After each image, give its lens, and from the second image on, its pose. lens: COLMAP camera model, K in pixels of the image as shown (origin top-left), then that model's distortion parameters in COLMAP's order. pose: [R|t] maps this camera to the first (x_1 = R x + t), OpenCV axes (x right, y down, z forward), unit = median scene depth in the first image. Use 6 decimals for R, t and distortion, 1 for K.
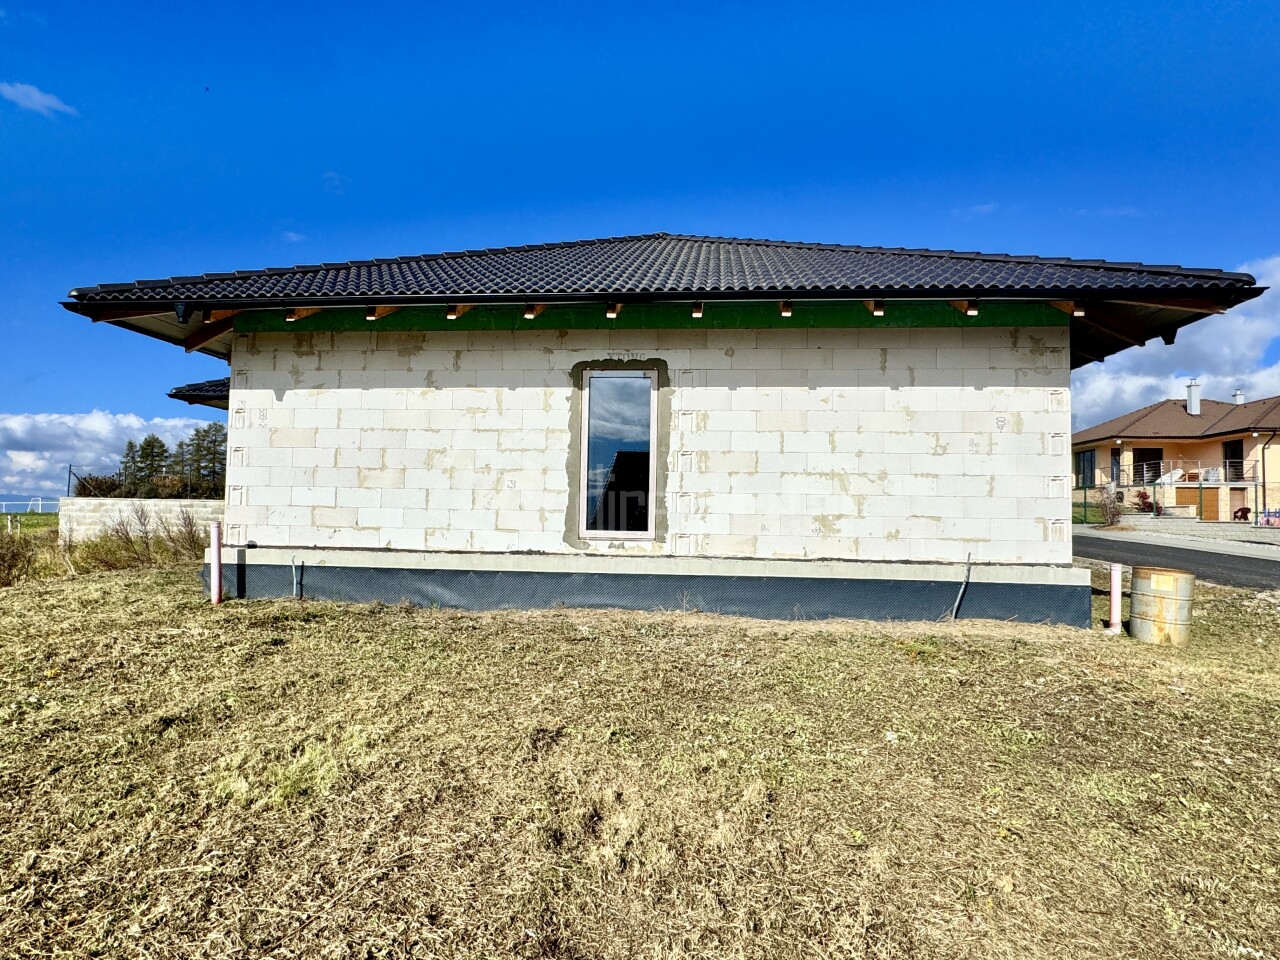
lens RADIAL K [[741.9, 0, 773.5], [0, 741.9, 529.0], [0, 0, 1]] dist [-0.001944, -0.001311]
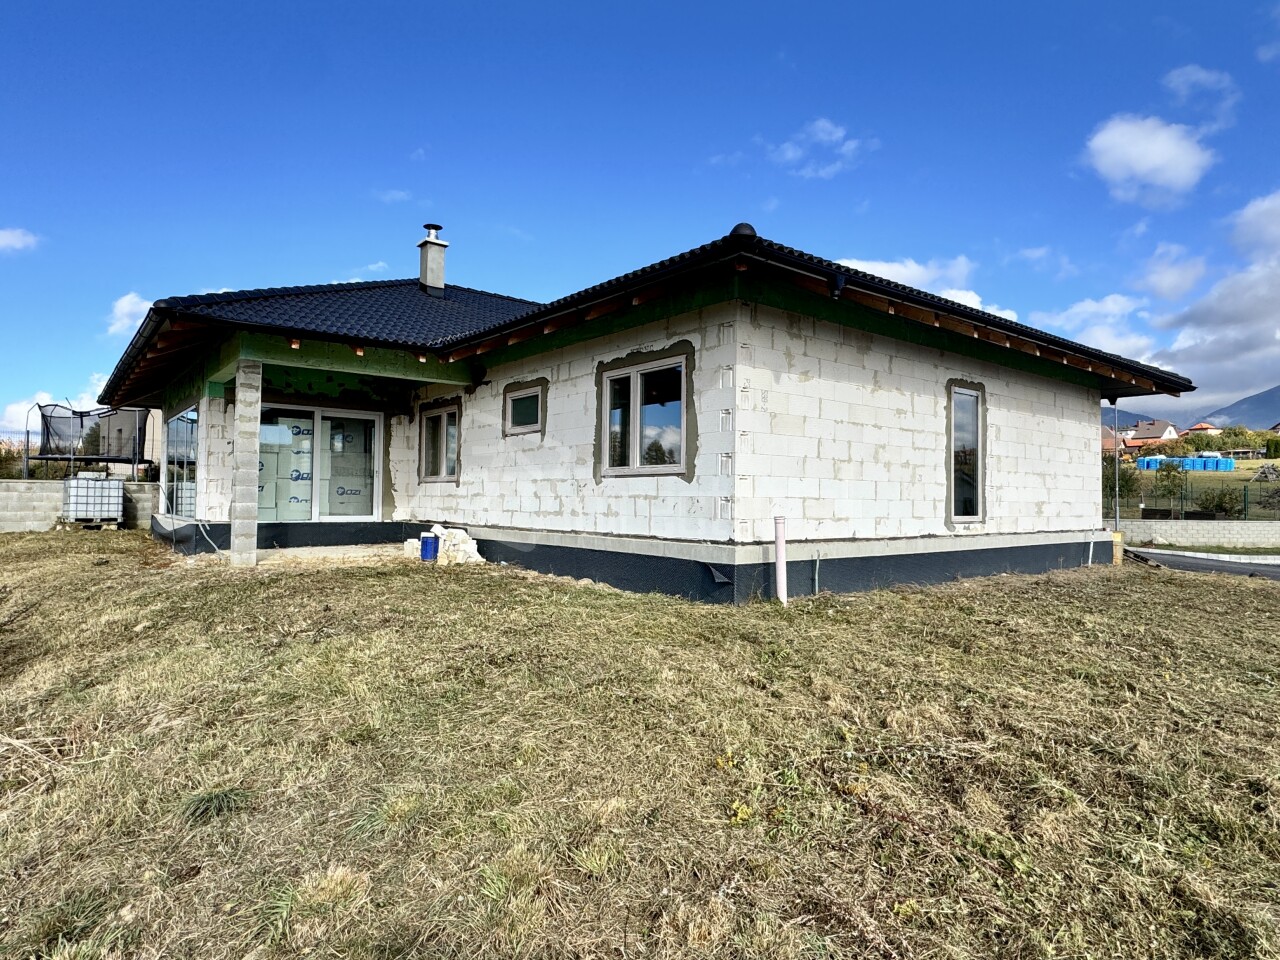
lens RADIAL K [[741.9, 0, 645.1], [0, 741.9, 521.3], [0, 0, 1]] dist [-0.001944, -0.001311]
pose [[0.720569, -0.029239, 0.692766, -1.471340], [0.011104, 0.999469, 0.030634, -0.032786], [-0.693294, -0.014381, 0.720512, 0.461517]]
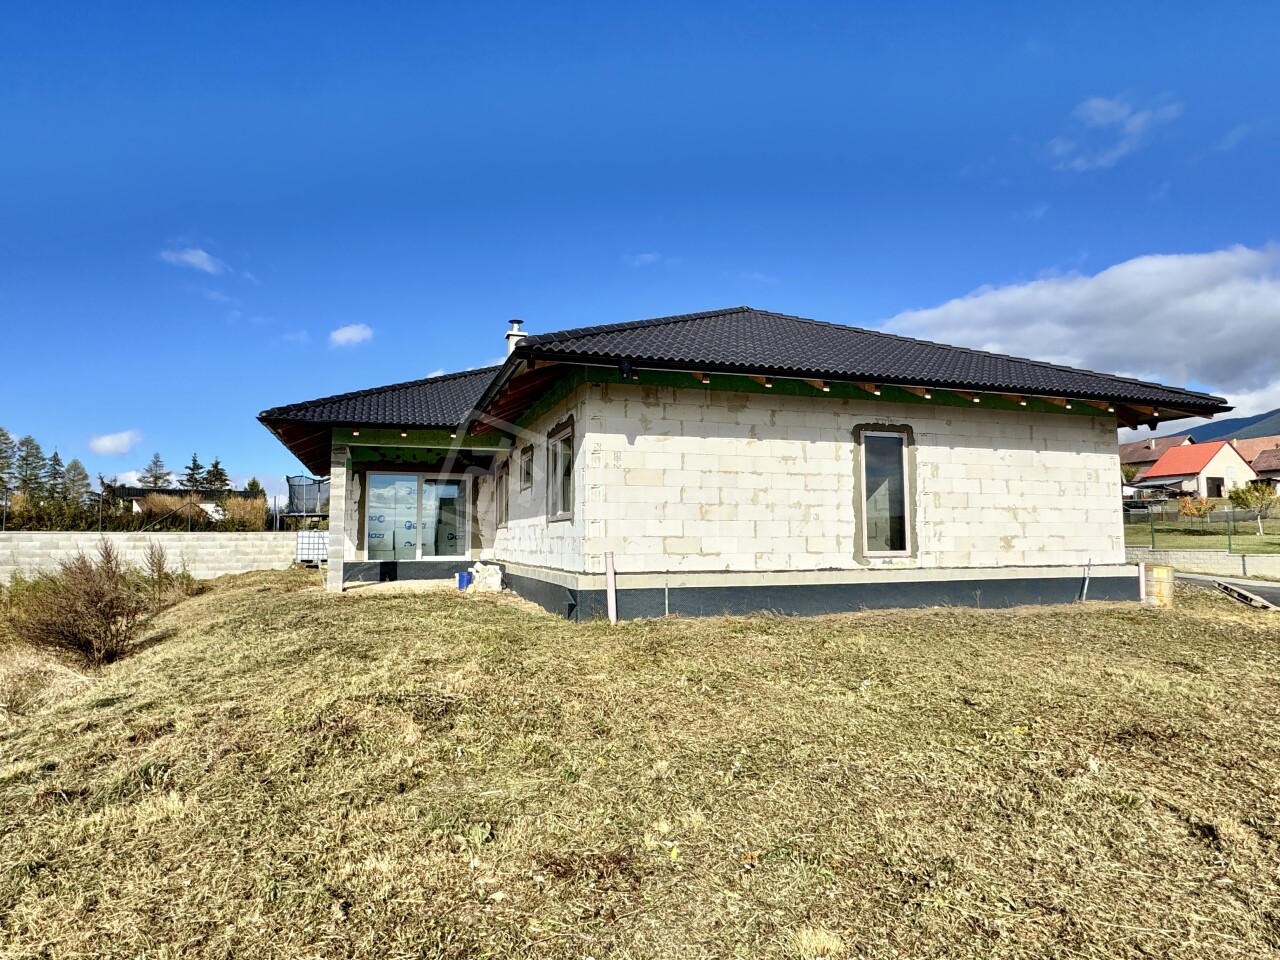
lens RADIAL K [[741.9, 0, 629.3], [0, 741.9, 526.8], [0, 0, 1]] dist [-0.001944, -0.001311]
pose [[0.912683, -0.013099, 0.408459, -1.172243], [0.025323, 0.999378, -0.024536, -0.019502], [-0.407883, 0.032737, 0.912447, -0.036315]]
